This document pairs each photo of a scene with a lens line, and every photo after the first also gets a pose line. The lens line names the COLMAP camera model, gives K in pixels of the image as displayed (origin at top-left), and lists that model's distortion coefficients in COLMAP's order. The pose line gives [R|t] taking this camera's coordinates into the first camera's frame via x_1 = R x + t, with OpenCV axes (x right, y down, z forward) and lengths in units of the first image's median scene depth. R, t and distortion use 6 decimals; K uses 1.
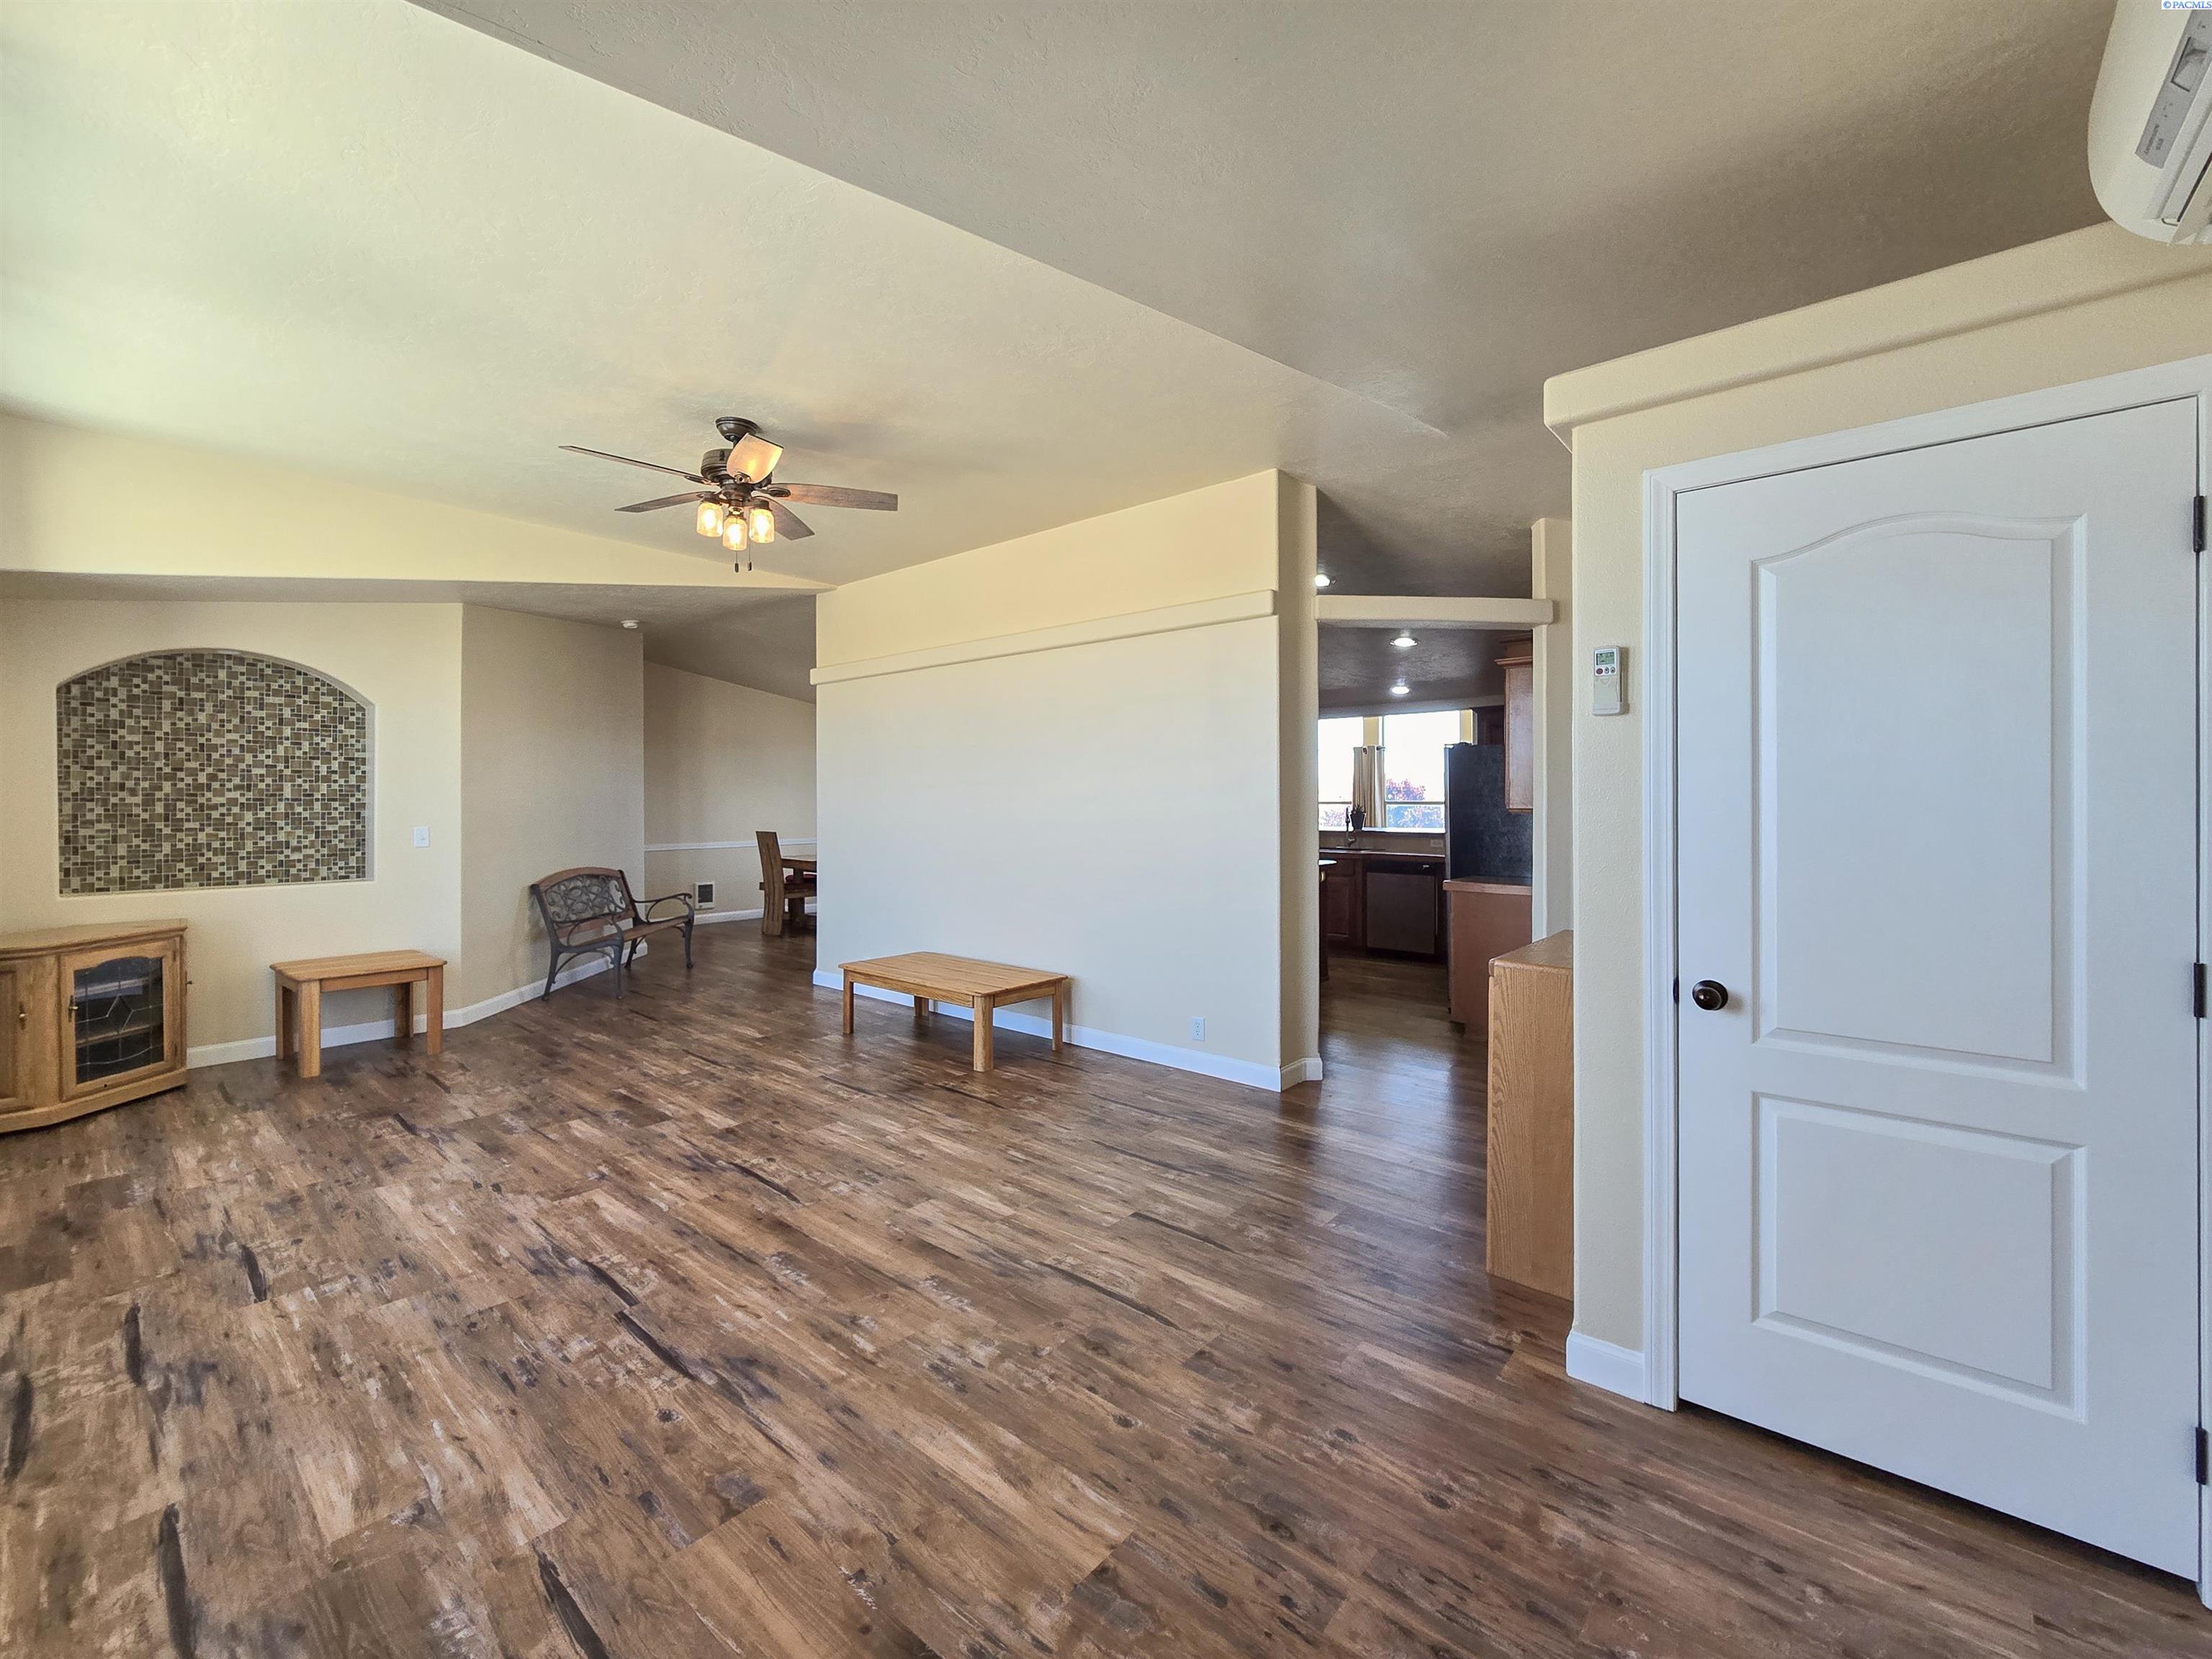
lens RADIAL K [[925.8, 0, 1097.8], [0, 925.8, 789.6], [0, 0, 1]] dist [0.001491, -0.003342]
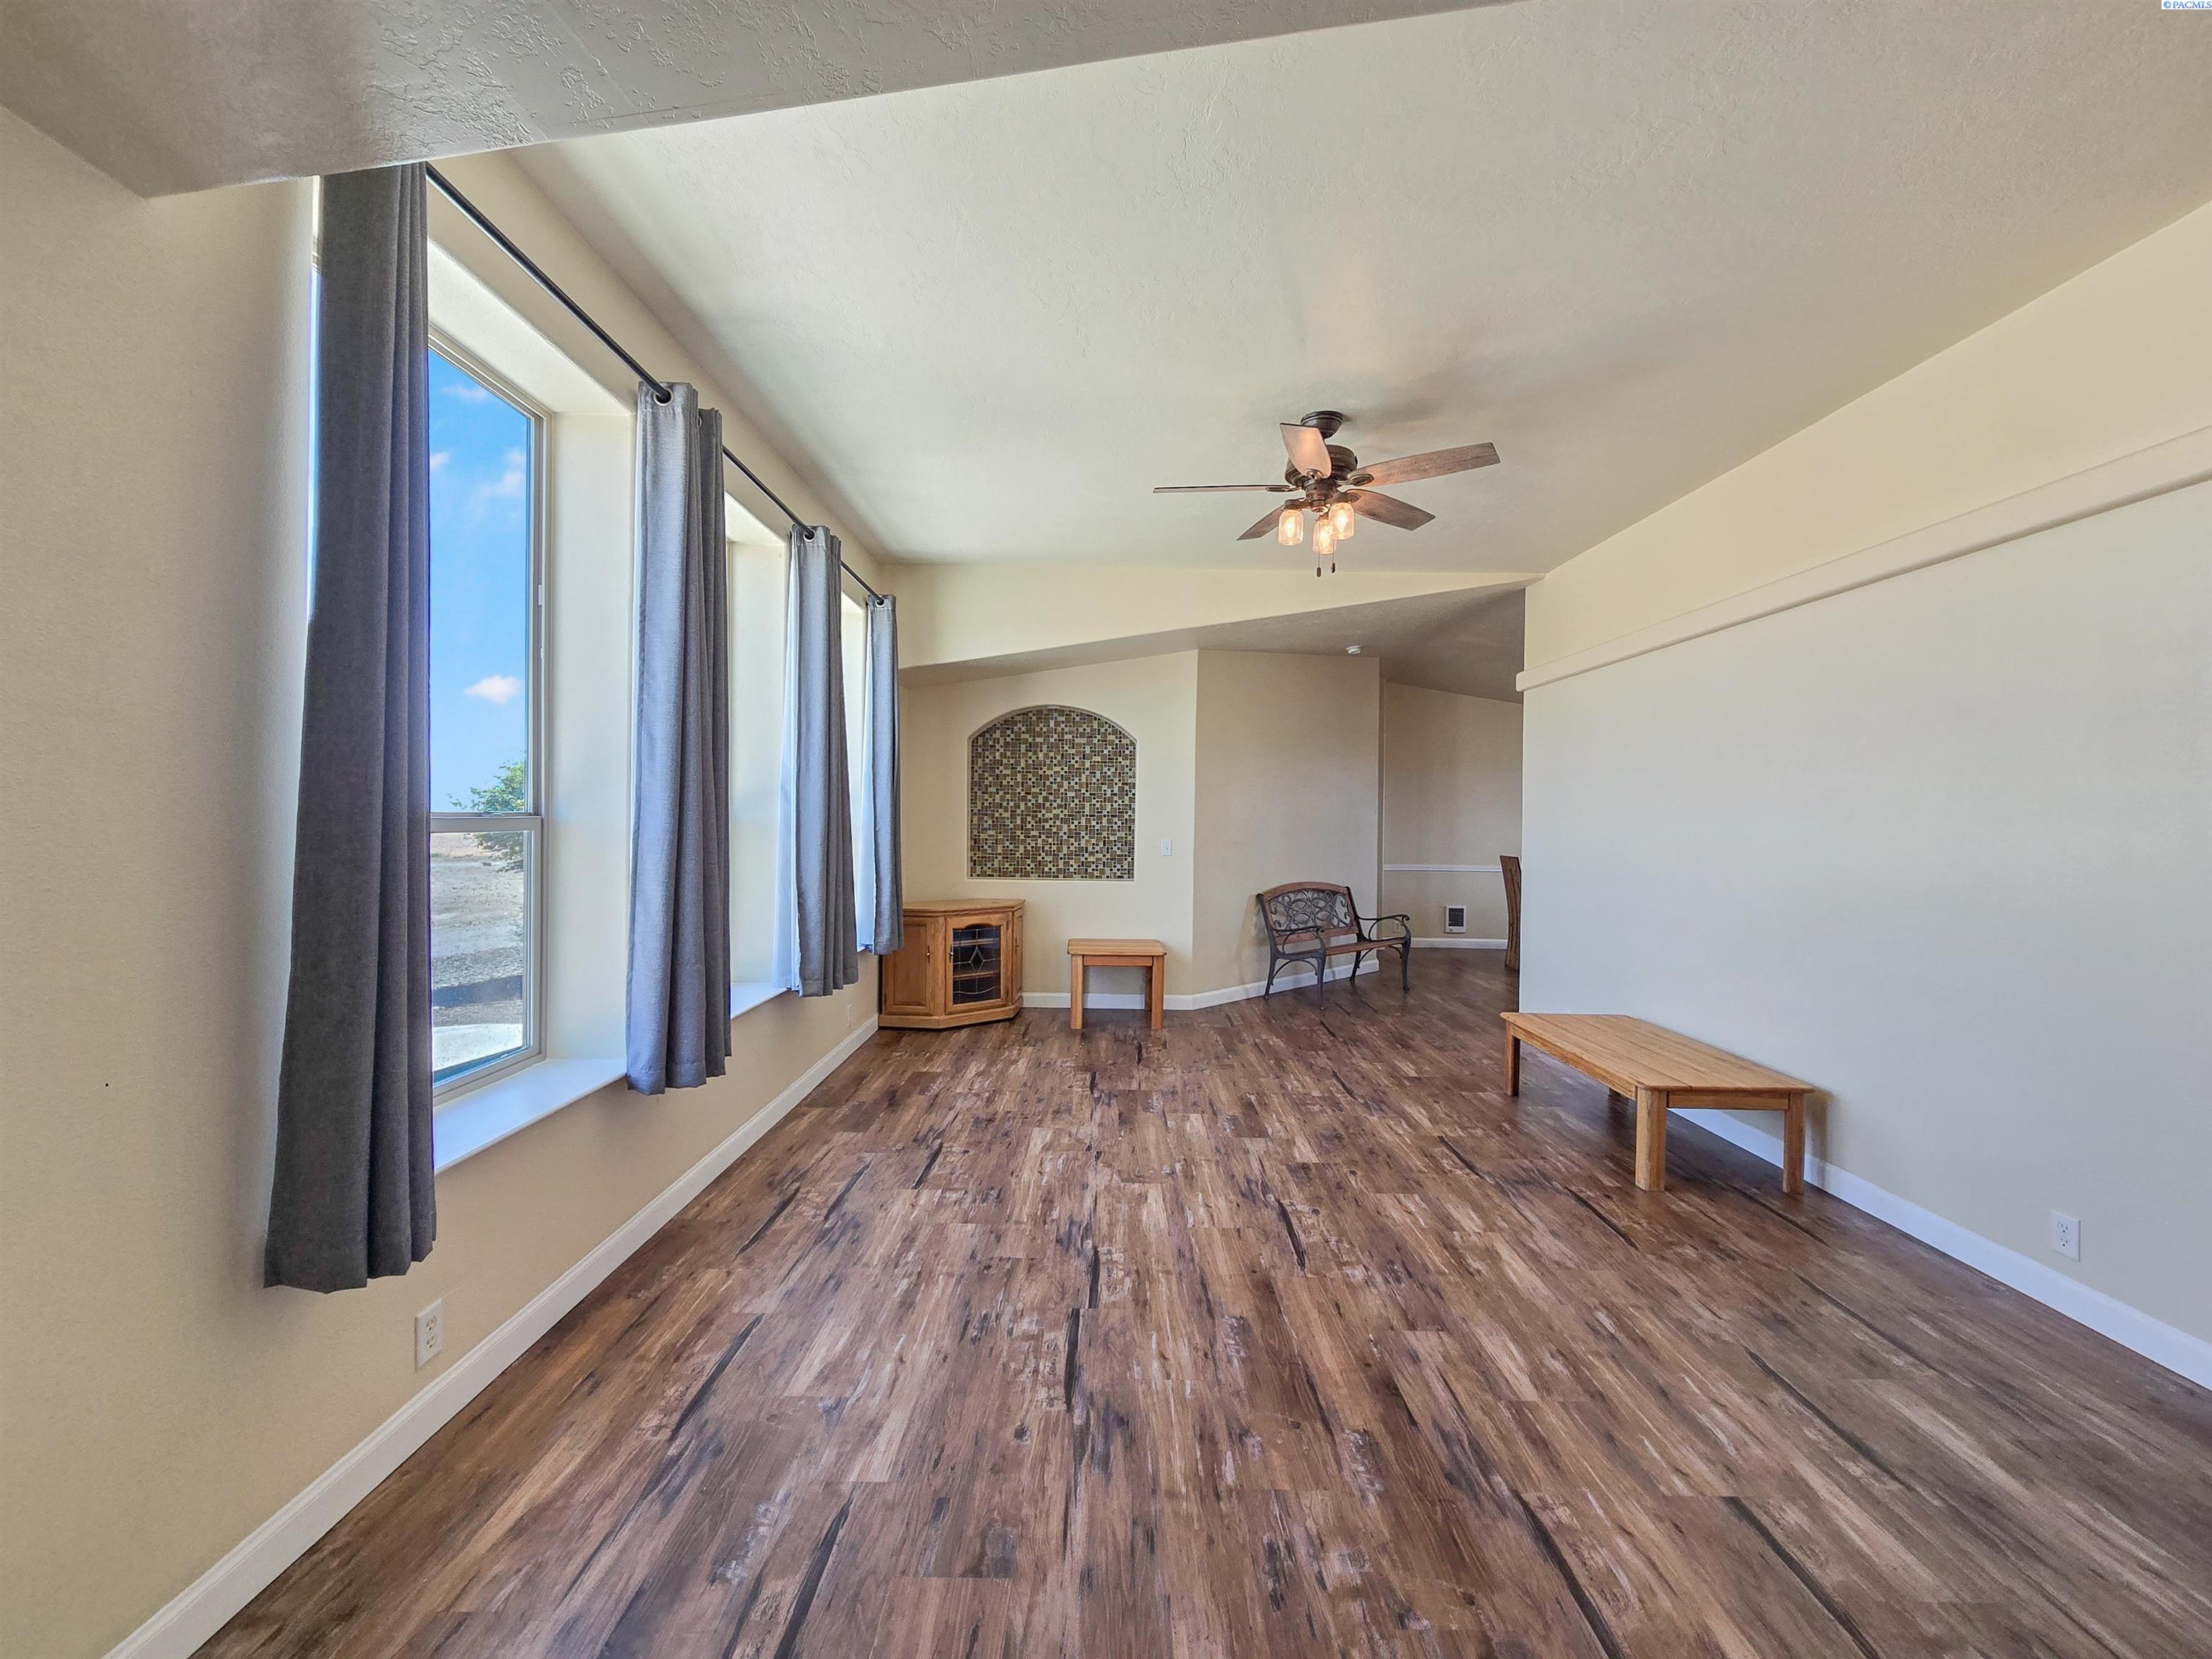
lens RADIAL K [[918.4, 0, 1099.3], [0, 918.4, 819.4], [0, 0, 1]] dist [0.003091, -0.003361]
pose [[0.646677, 0.012235, -0.762666, 0.183668], [-0.005622, 0.999921, 0.011274, 0.001842], [0.762744, -0.003003, 0.646694, 0.231338]]
